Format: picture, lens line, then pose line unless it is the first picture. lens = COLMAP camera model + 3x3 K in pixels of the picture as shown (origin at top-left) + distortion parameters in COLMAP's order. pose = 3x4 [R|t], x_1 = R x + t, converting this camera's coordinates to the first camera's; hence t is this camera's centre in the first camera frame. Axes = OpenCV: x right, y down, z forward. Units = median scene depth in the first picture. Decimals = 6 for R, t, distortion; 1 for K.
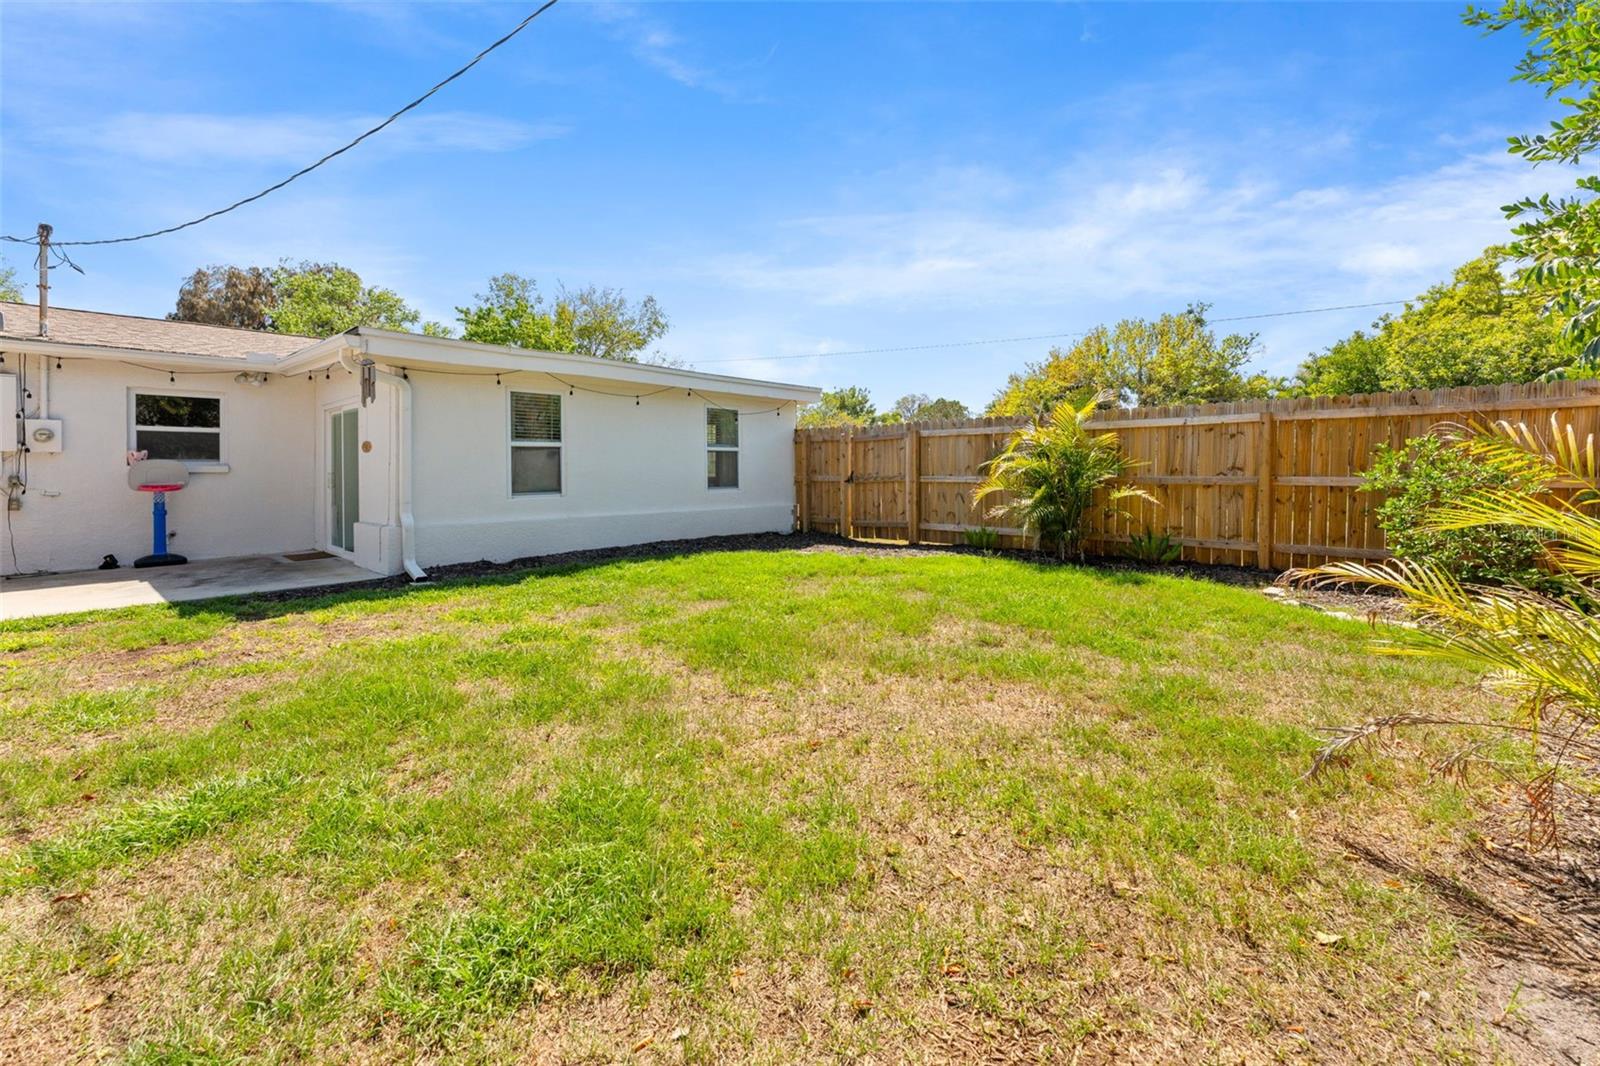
lens RADIAL K [[655.8, 0, 801.7], [0, 655.8, 476.7], [0, 0, 1]] dist [-0.001455, 0.000001]
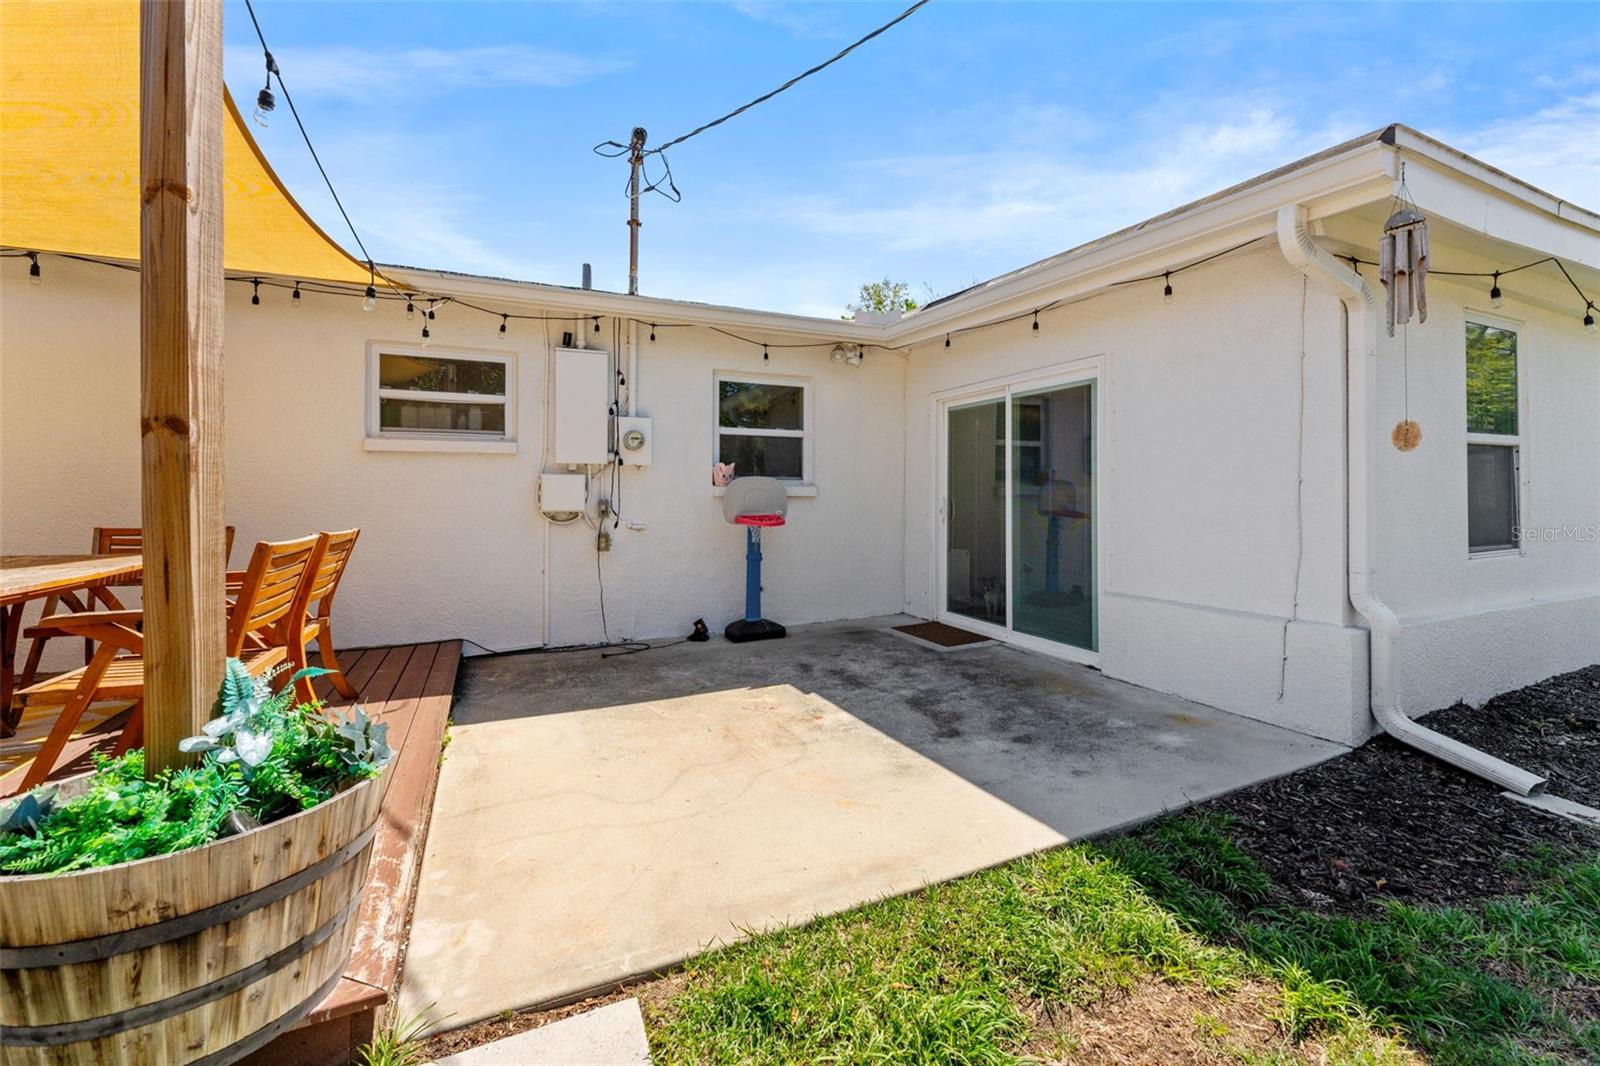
lens RADIAL K [[649.8, 0, 802.5], [0, 649.8, 497.4], [0, 0, 1]] dist [-0.000754, 0.000060]
pose [[0.925119, 0.007223, -0.379609, -0.590528], [-0.009240, 0.999951, -0.003493, -0.003112], [0.379565, 0.006739, 0.925140, 0.354693]]
